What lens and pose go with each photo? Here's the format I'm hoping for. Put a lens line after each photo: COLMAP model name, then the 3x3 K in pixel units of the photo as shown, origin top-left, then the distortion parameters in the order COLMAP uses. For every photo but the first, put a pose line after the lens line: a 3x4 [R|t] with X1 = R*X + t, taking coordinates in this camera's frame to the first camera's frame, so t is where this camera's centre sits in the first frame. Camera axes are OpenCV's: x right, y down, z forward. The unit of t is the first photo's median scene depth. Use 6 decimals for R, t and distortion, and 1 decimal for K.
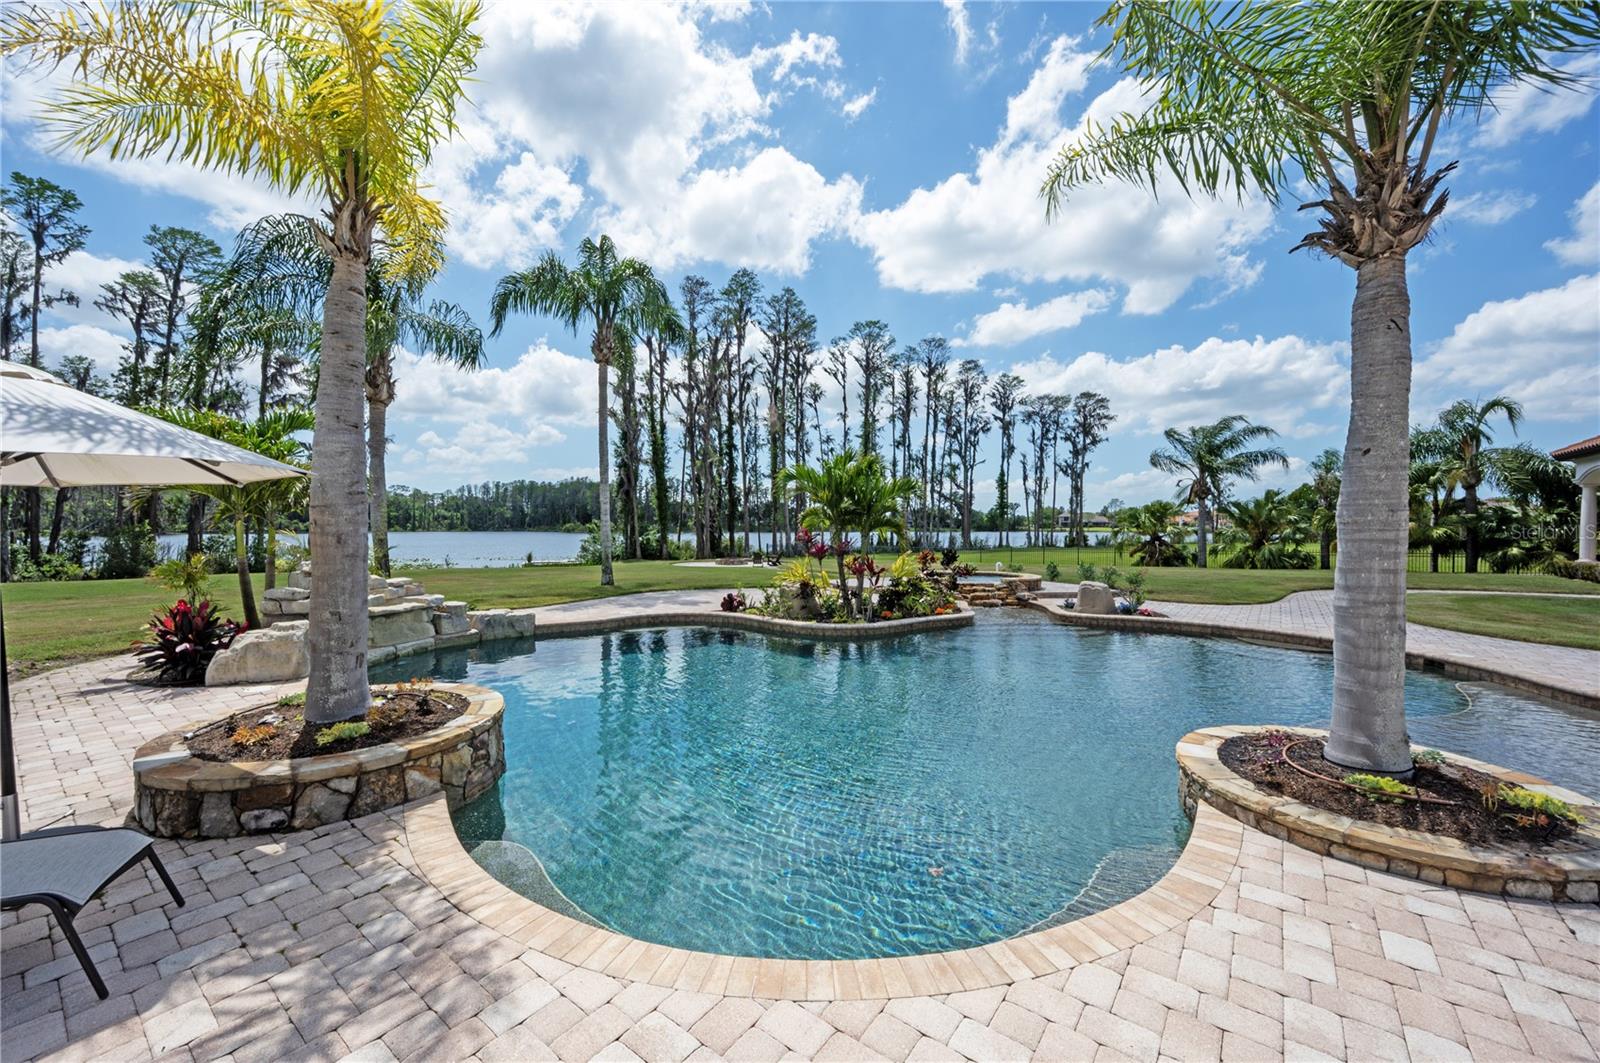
lens RADIAL K [[615.4, 0, 744.9], [0, 615.4, 528.4], [0, 0, 1]] dist [-0.000460, 0.000050]
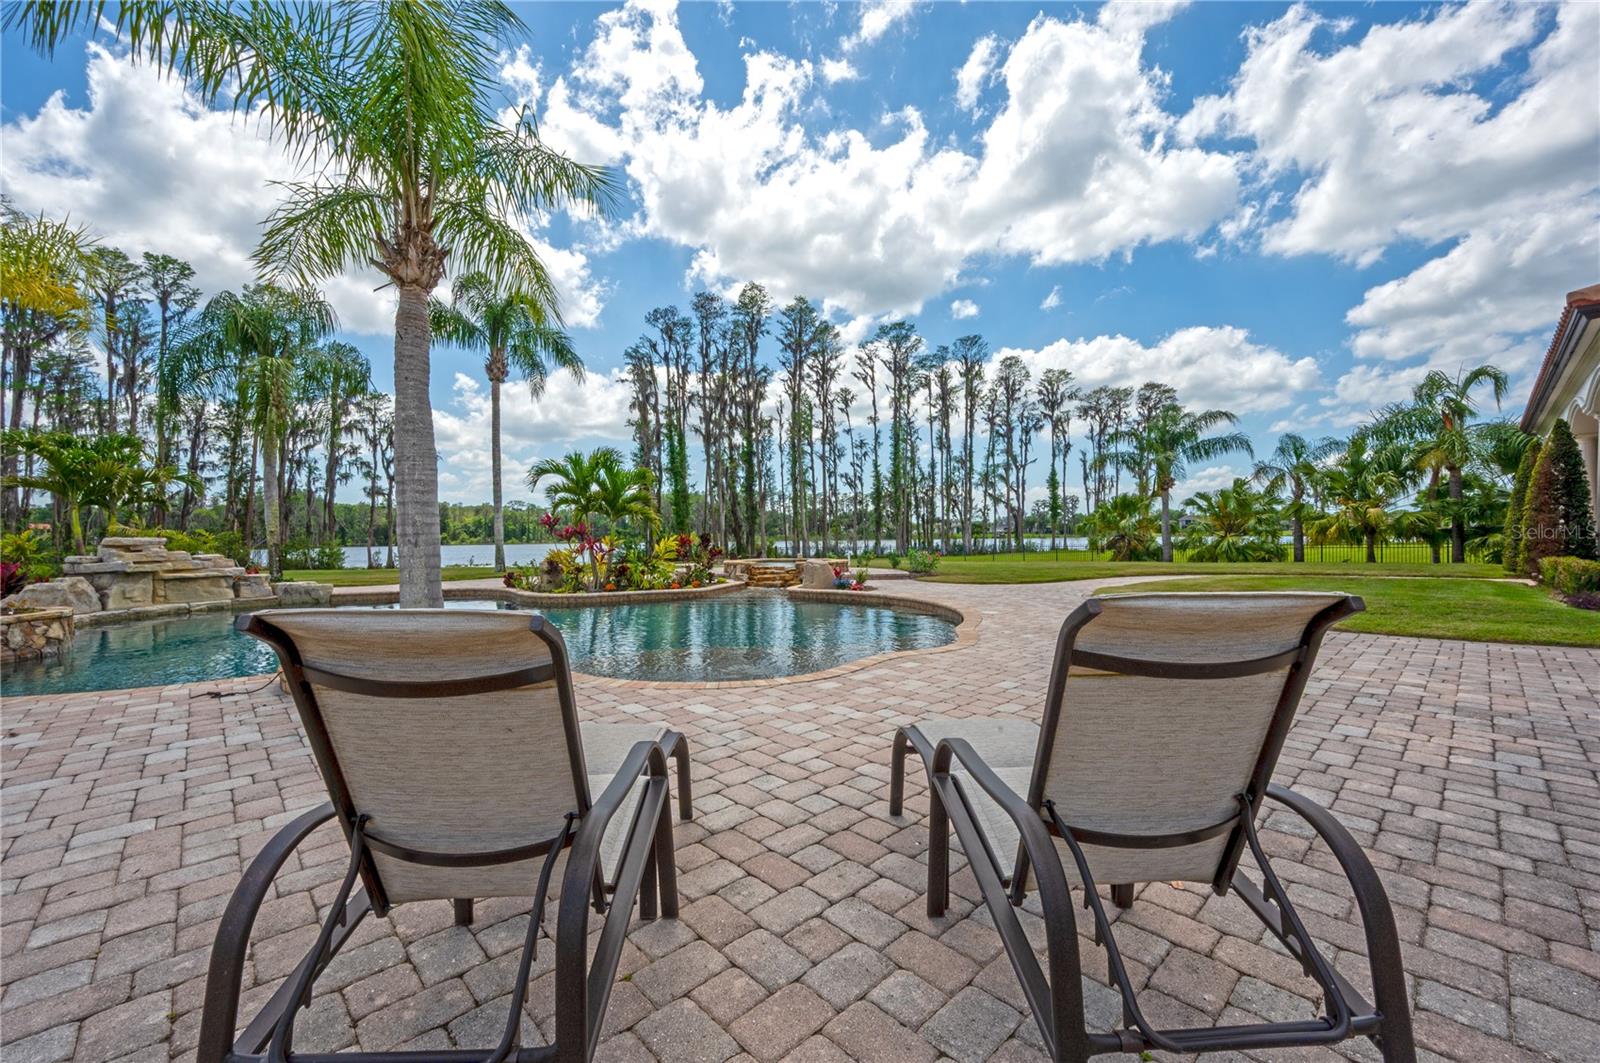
lens RADIAL K [[615.4, 0, 744.9], [0, 615.4, 528.4], [0, 0, 1]] dist [-0.000460, 0.000050]
pose [[0.987686, -0.014069, -0.155812, 0.107066], [0.011739, 0.999805, -0.015869, 0.007984], [0.156005, 0.013845, 0.987659, -0.018248]]
